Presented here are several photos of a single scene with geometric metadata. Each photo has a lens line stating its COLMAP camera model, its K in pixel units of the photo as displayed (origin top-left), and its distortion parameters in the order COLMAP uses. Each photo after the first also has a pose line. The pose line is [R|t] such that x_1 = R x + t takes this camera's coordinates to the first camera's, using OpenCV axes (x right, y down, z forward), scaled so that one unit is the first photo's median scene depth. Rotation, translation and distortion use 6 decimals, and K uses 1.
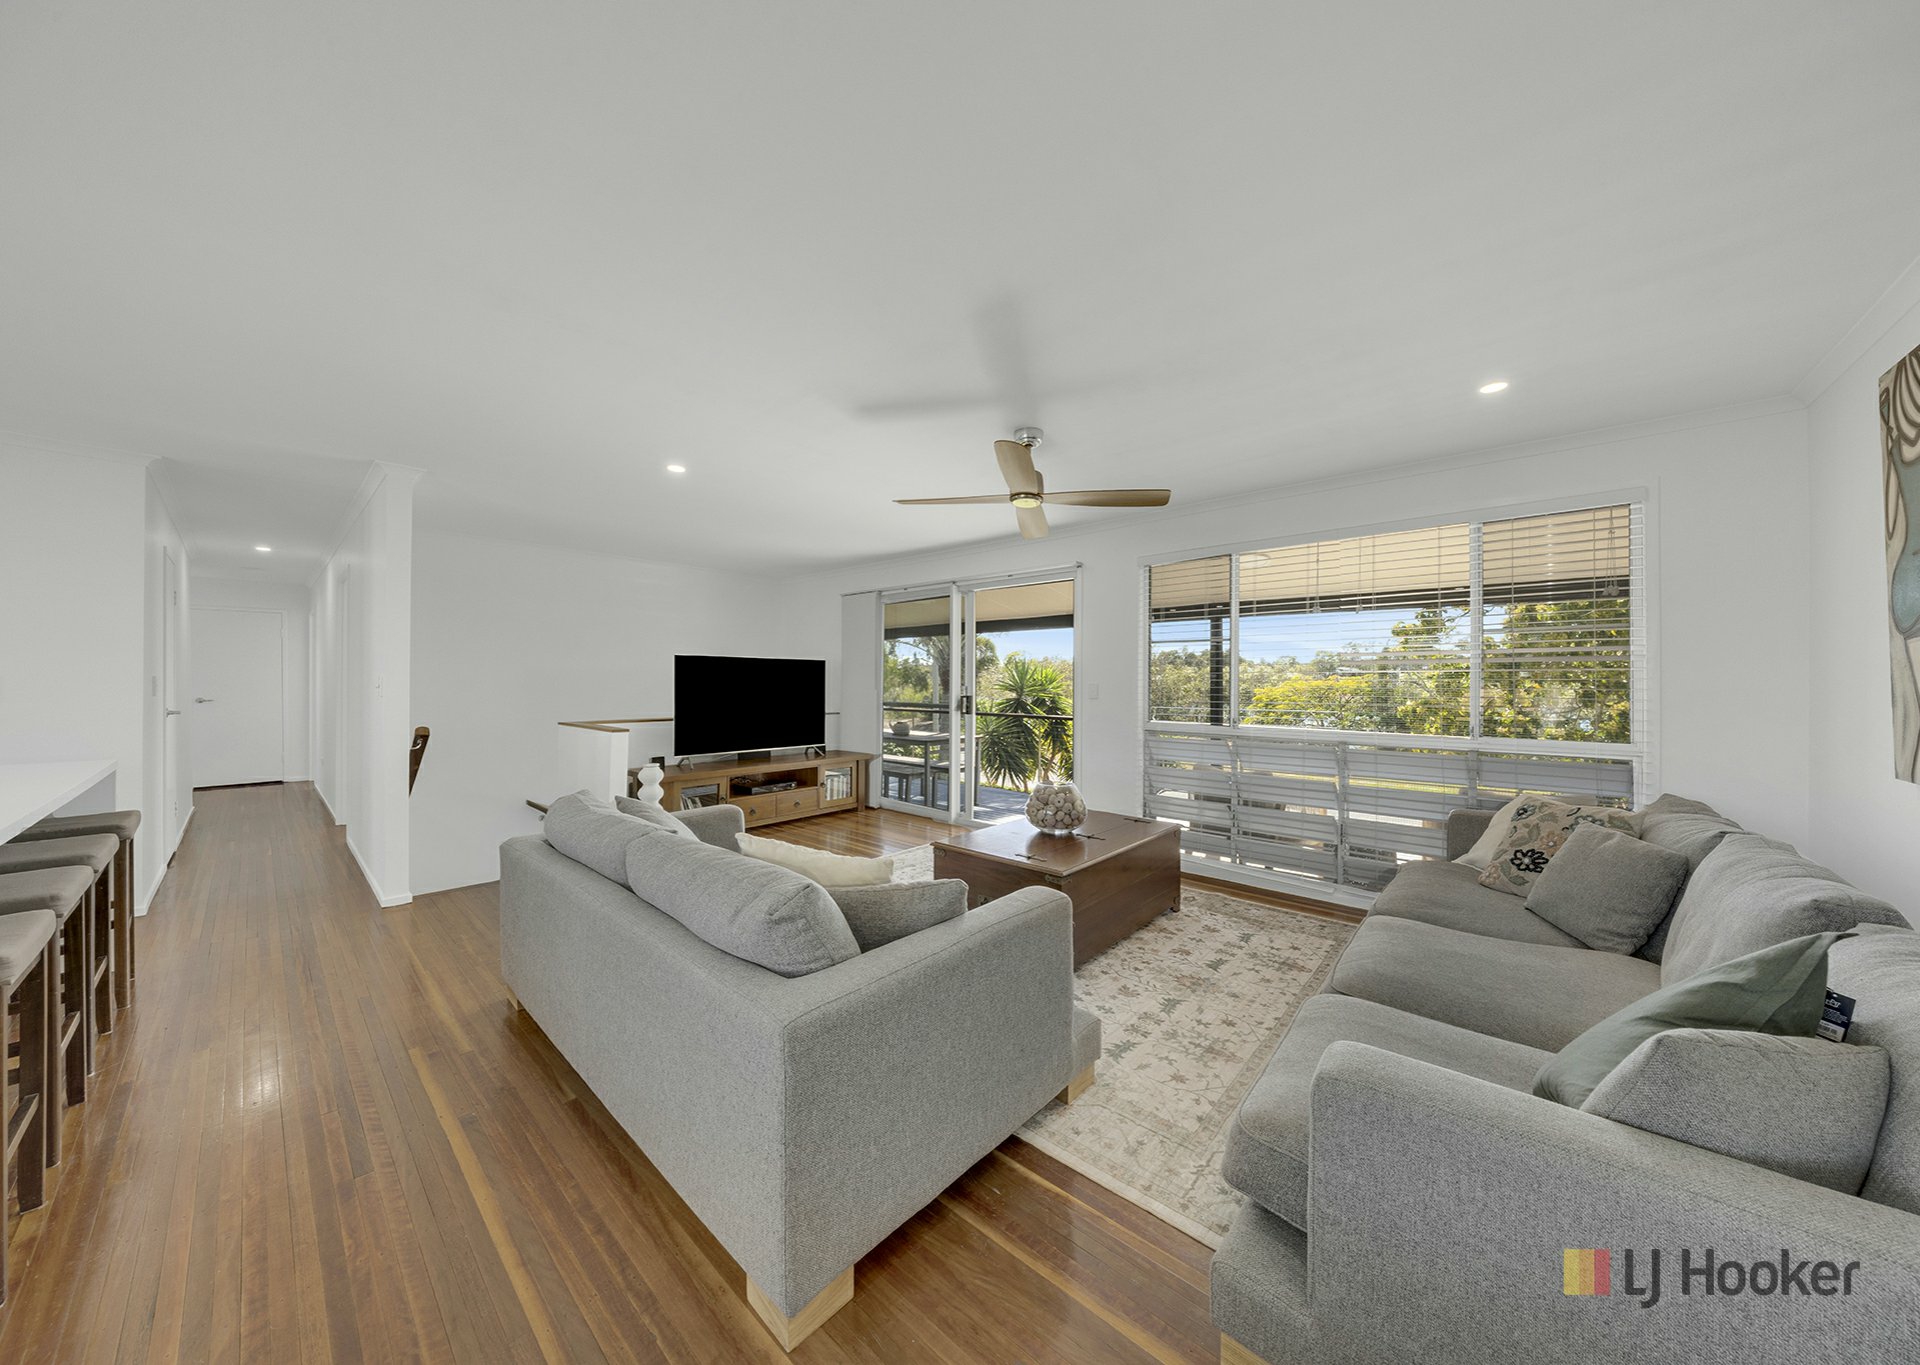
lens RADIAL K [[626.6, 0, 960.0], [0, 626.6, 682.5], [0, 0, 1]] dist [-0.000076, -0.003247]
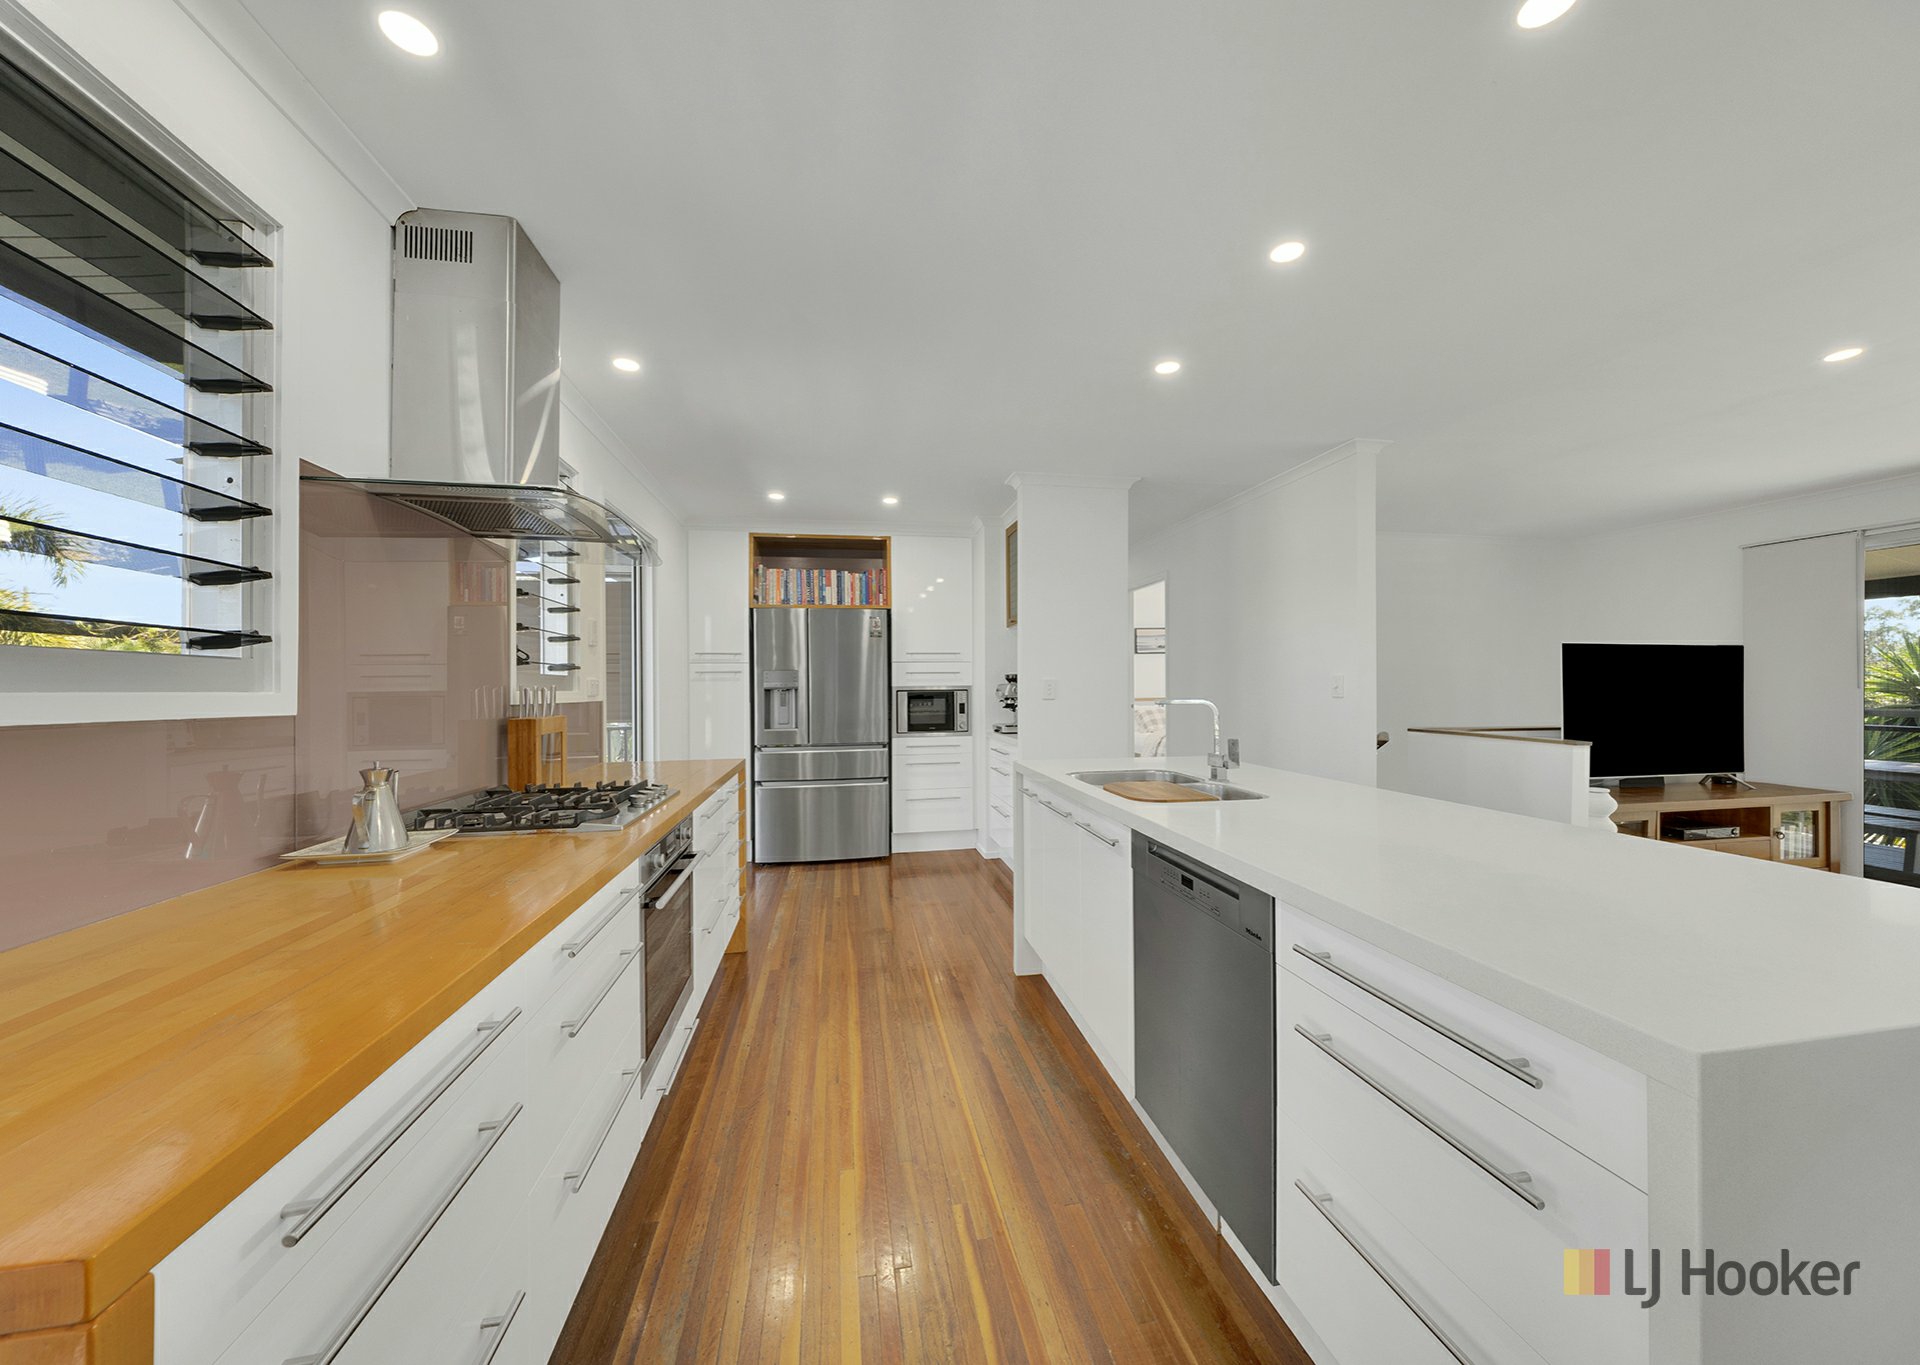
lens RADIAL K [[677.2, 0, 960.0], [0, 677.2, 682.5], [0, 0, 1]] dist [0.000349, 0.000004]
pose [[0.796112, -0.012998, -0.605009, -0.750715], [0.008554, 0.999911, -0.010225, 0.006577], [0.605088, 0.002965, 0.796153, -0.135240]]
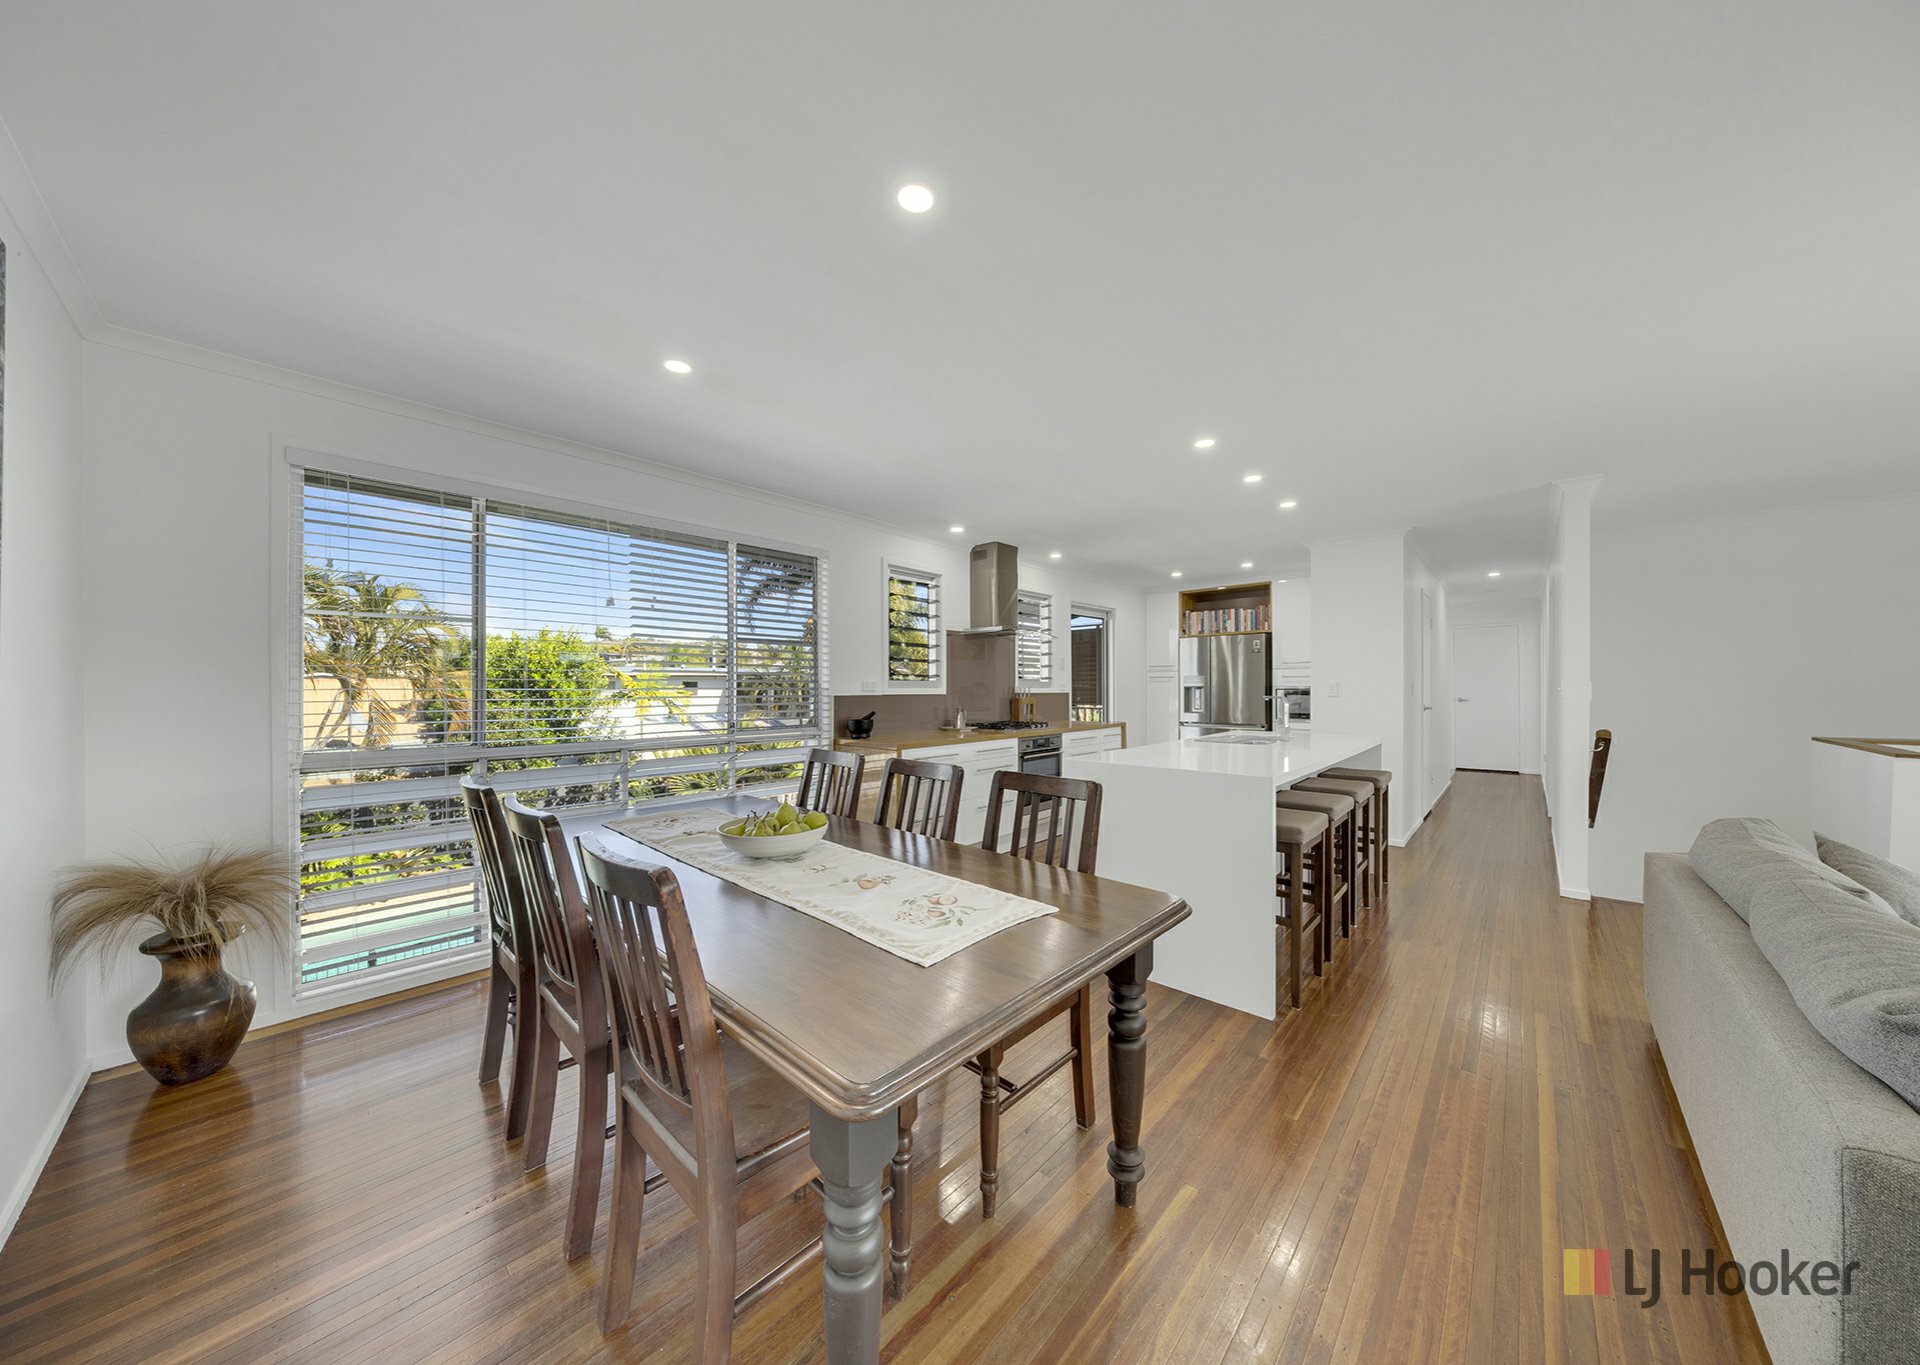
lens RADIAL K [[626.6, 0, 960.0], [0, 626.6, 682.5], [0, 0, 1]] dist [-0.000076, -0.003247]
pose [[-0.013135, -0.007871, -0.999883, 0.145255], [0.001257, 0.999968, -0.007888, 0.002286], [0.999913, -0.001360, -0.013125, -0.009489]]
